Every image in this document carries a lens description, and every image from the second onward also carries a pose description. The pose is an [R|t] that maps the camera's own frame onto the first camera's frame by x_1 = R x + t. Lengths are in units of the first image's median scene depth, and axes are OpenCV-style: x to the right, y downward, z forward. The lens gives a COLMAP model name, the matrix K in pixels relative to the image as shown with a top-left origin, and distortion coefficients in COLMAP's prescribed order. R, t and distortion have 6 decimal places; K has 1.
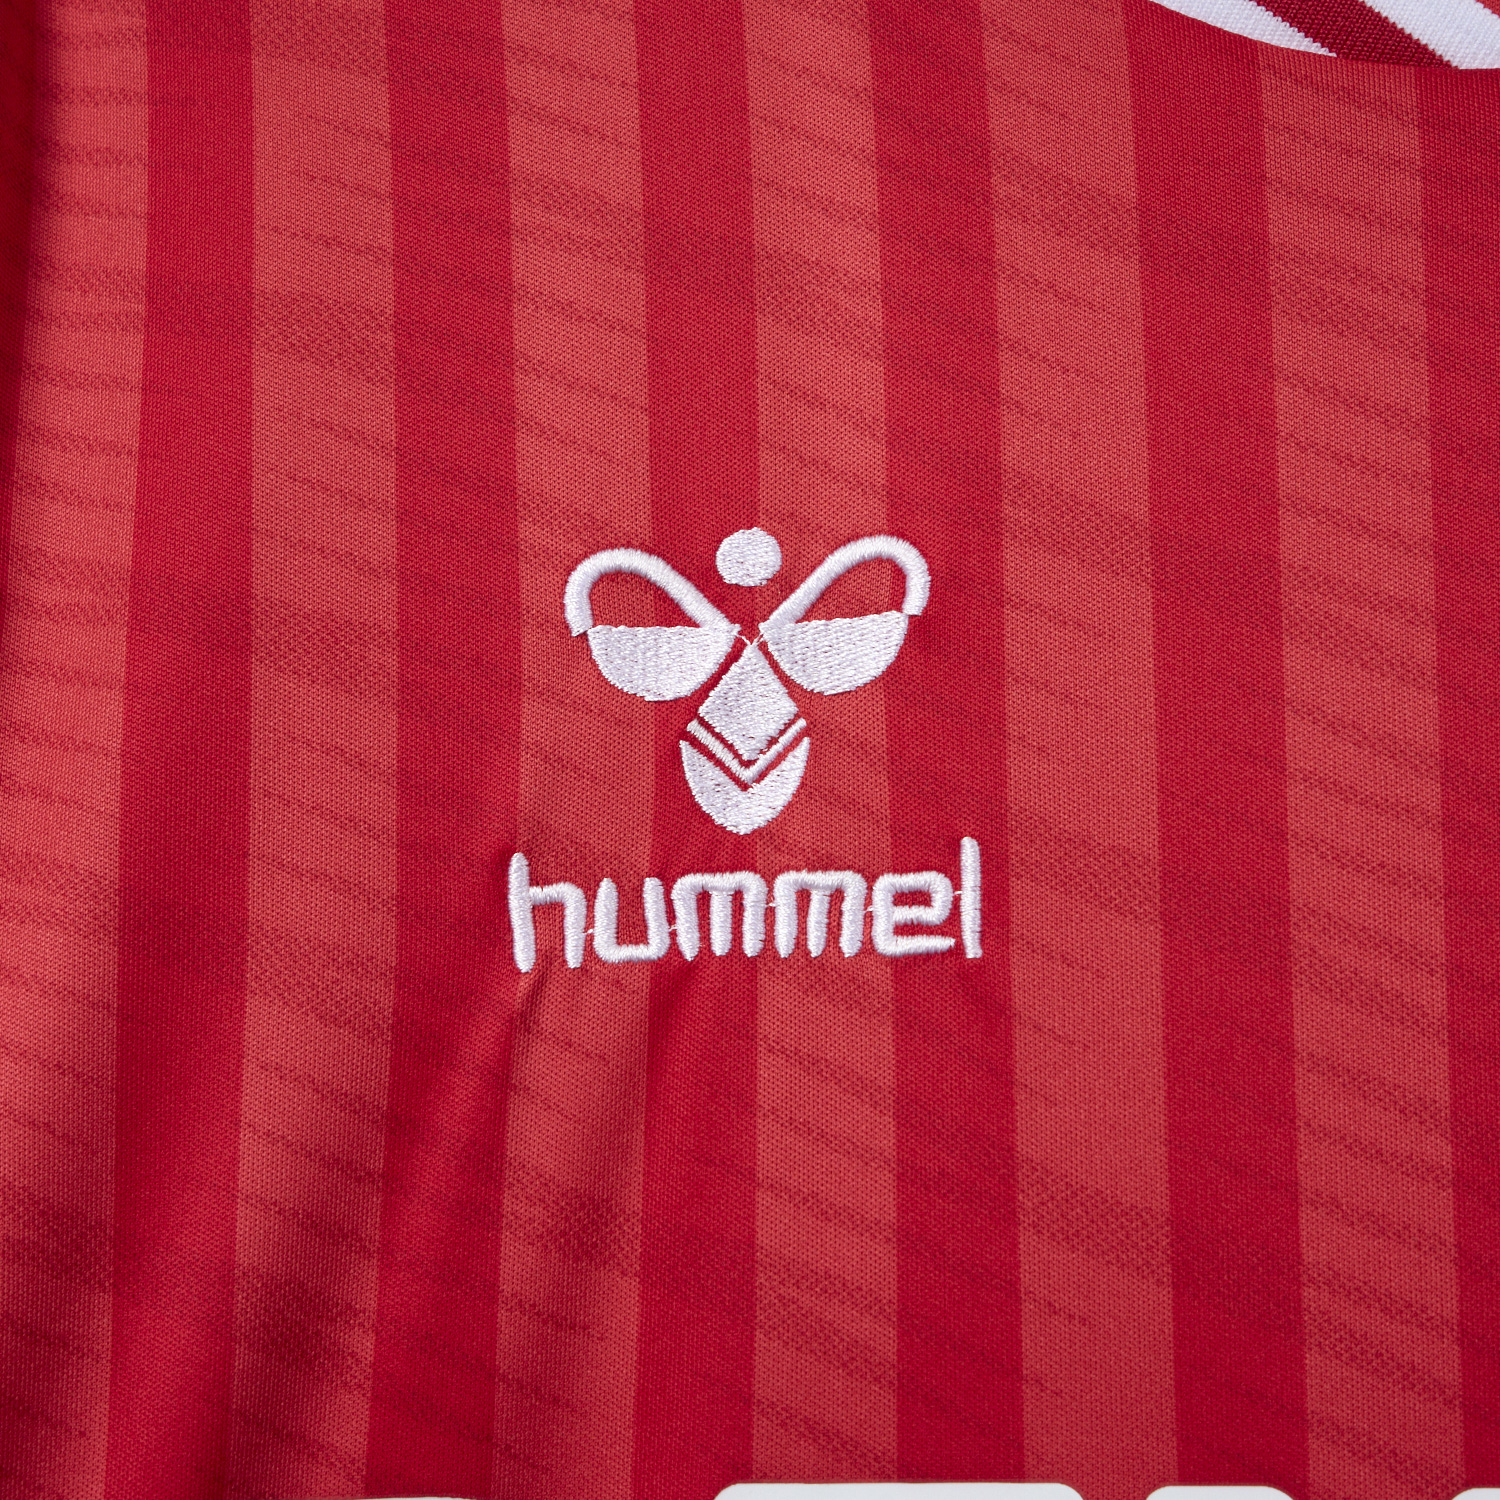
lens RADIAL K [[3265.9, 0, 809.8], [0, 3265.9, 729.3], [0, 0, 1]] dist [-0.031167, 0.000000]
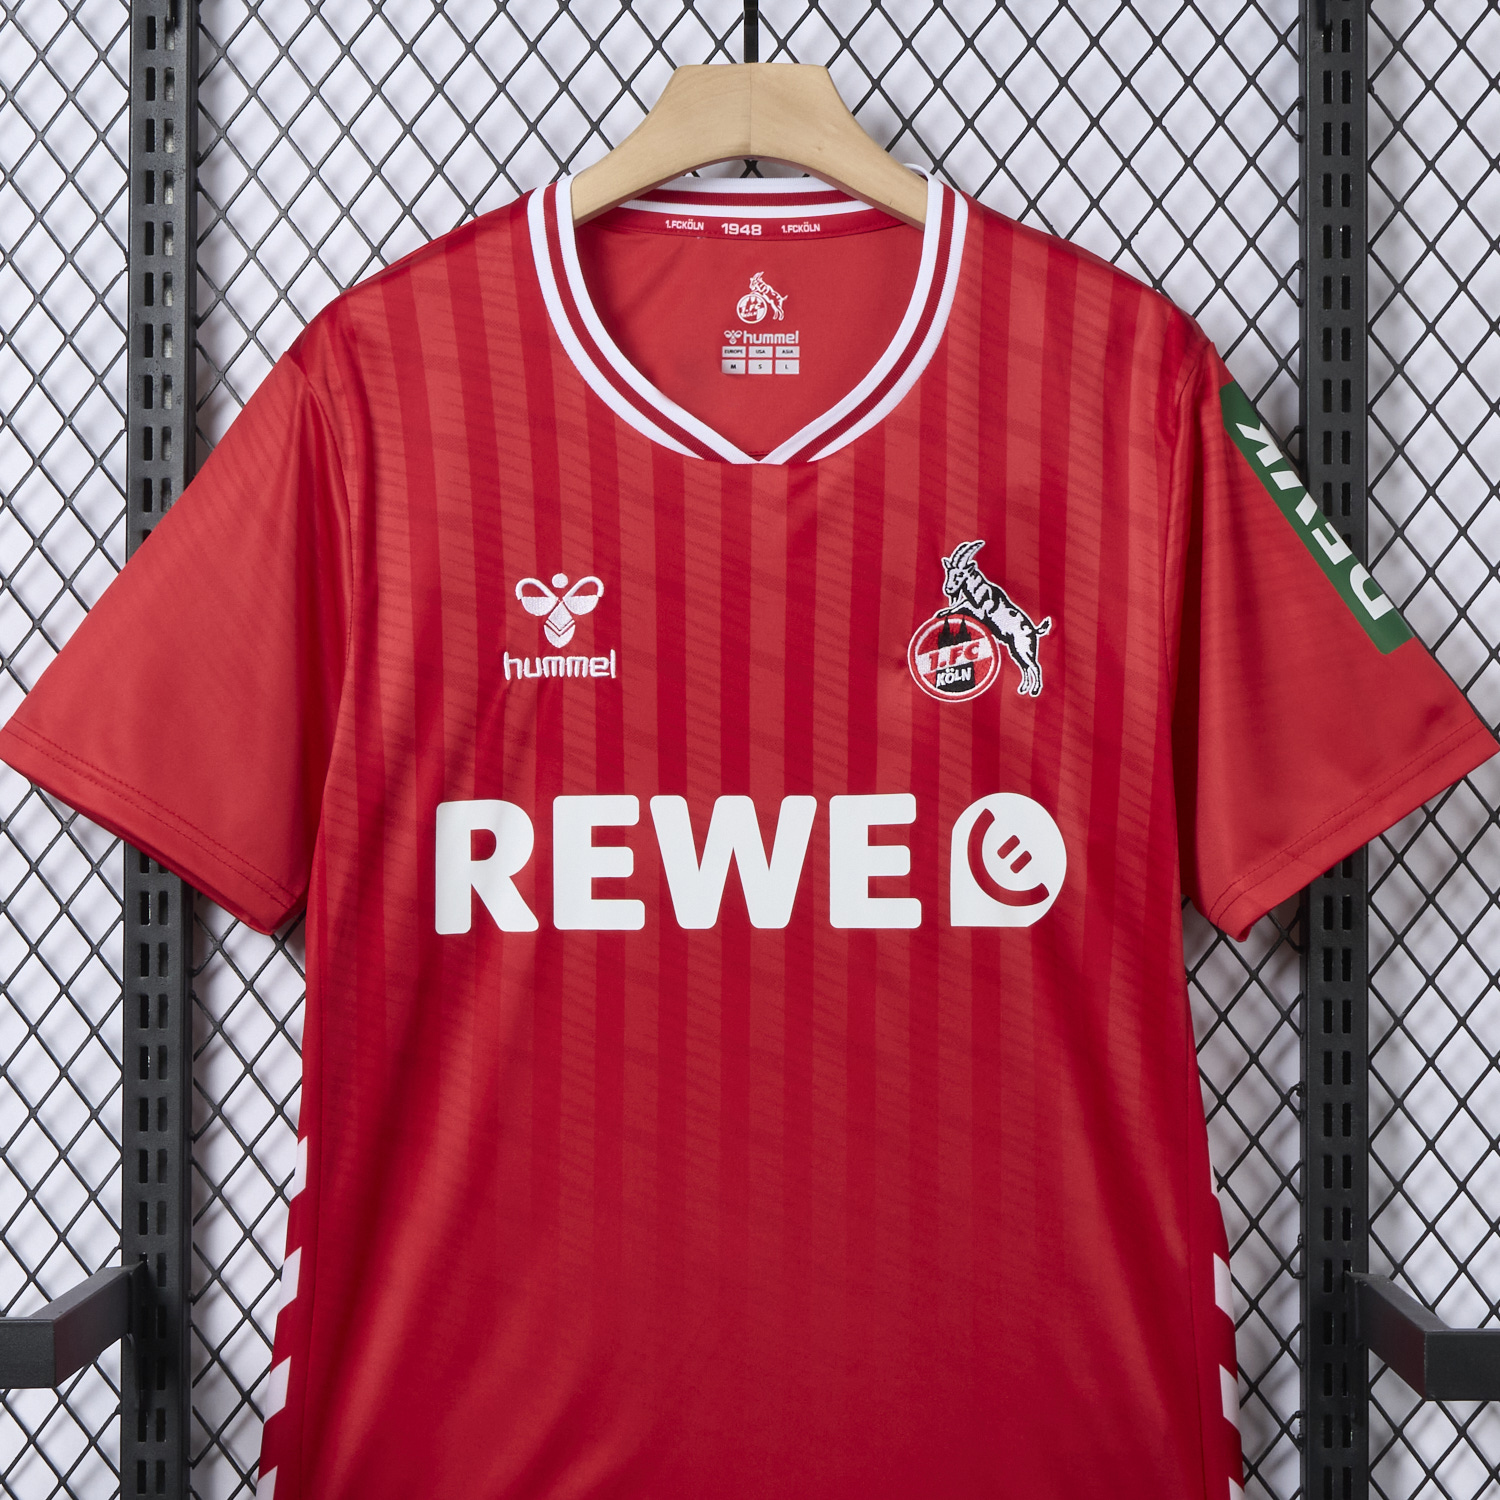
lens RADIAL K [[3265.9, 0, 746.0], [0, 3265.9, 759.4], [0, 0, 1]] dist [-0.031167, 0.000000]
pose [[0.989480, -0.007806, 0.144462, -0.398225], [-0.022966, 0.977406, 0.210119, -0.730012], [-0.142838, -0.211227, 0.966944, -3.203632]]
